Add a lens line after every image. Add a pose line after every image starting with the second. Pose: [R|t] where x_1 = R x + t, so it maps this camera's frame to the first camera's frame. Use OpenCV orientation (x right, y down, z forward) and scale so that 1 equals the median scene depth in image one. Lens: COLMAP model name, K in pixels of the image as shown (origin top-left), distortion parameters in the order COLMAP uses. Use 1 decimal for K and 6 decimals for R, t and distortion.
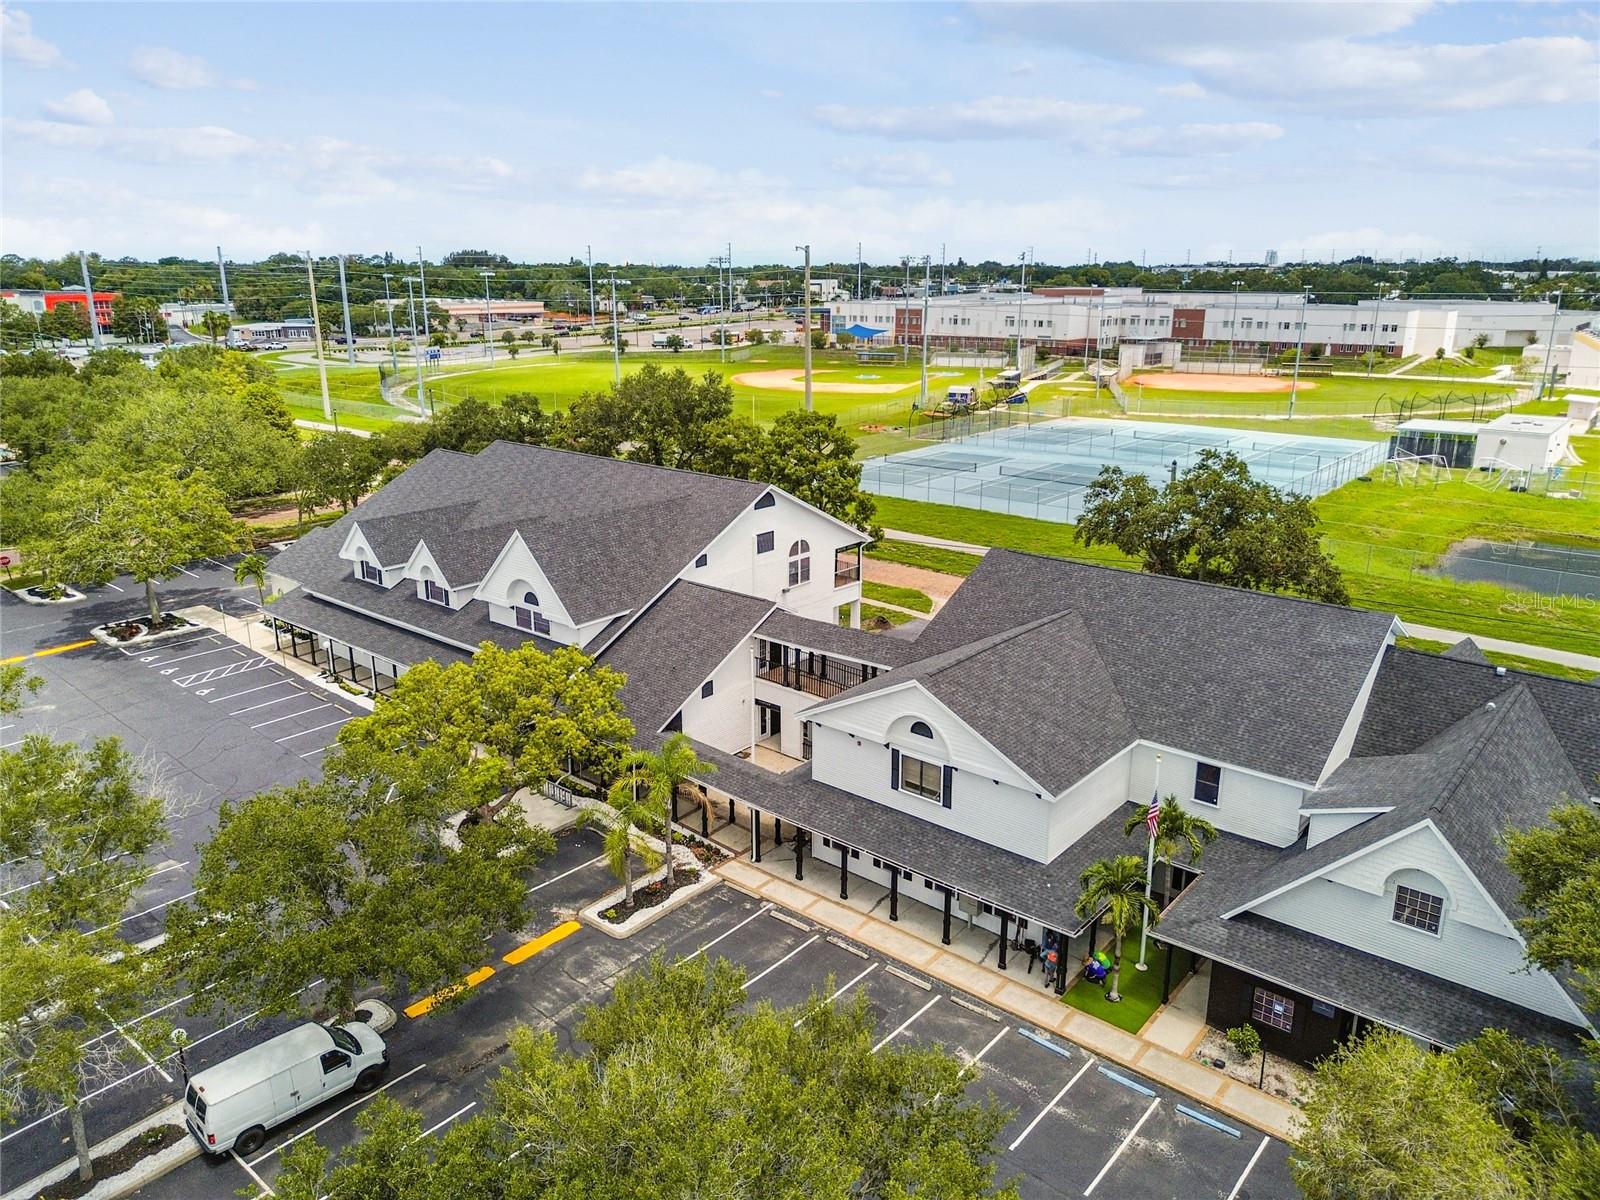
lens RADIAL K [[1137.2, 0, 800.0], [0, 1137.2, 600.0], [0, 0, 1]] dist [0.083302, -0.092042]
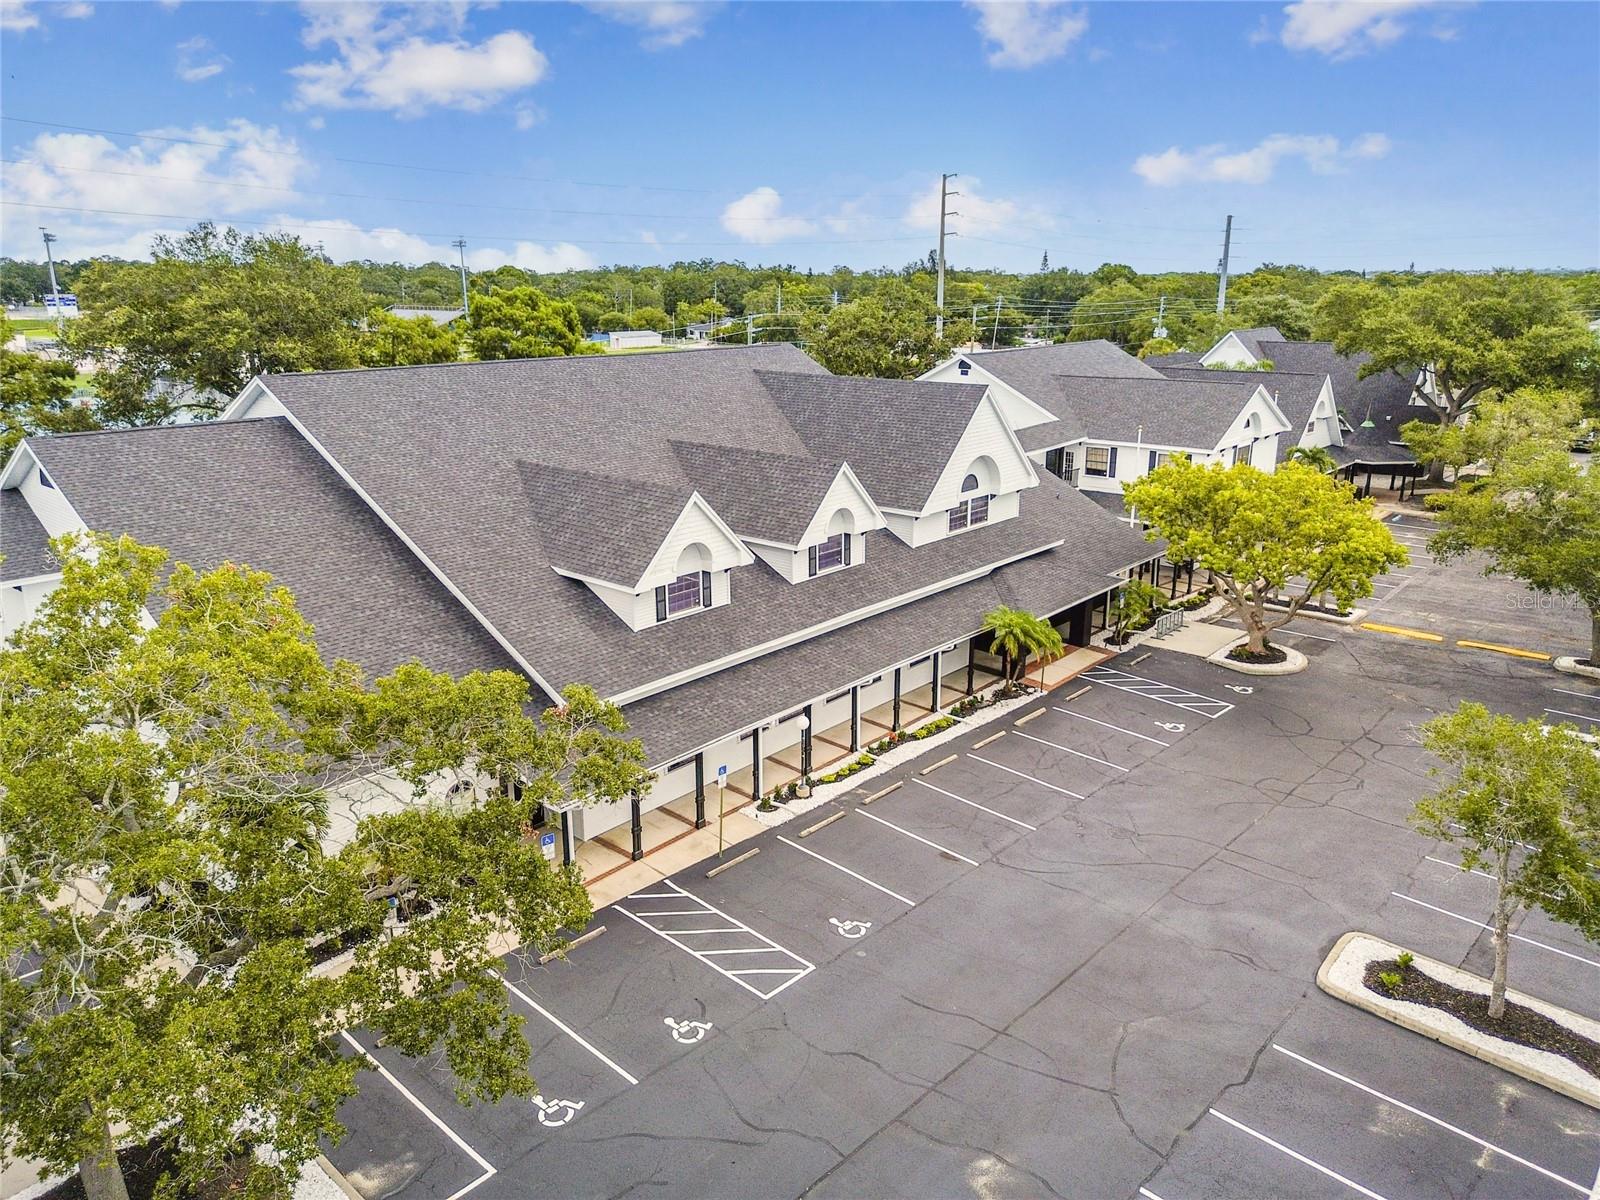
lens RADIAL K [[1137.2, 0, 800.0], [0, 1137.2, 600.0], [0, 0, 1]] dist [0.083302, -0.092042]
pose [[0.008327, -0.284000, 0.958788, -0.788753], [0.270537, 0.923704, 0.271258, -0.132440], [-0.962673, 0.257129, 0.084525, 0.853718]]
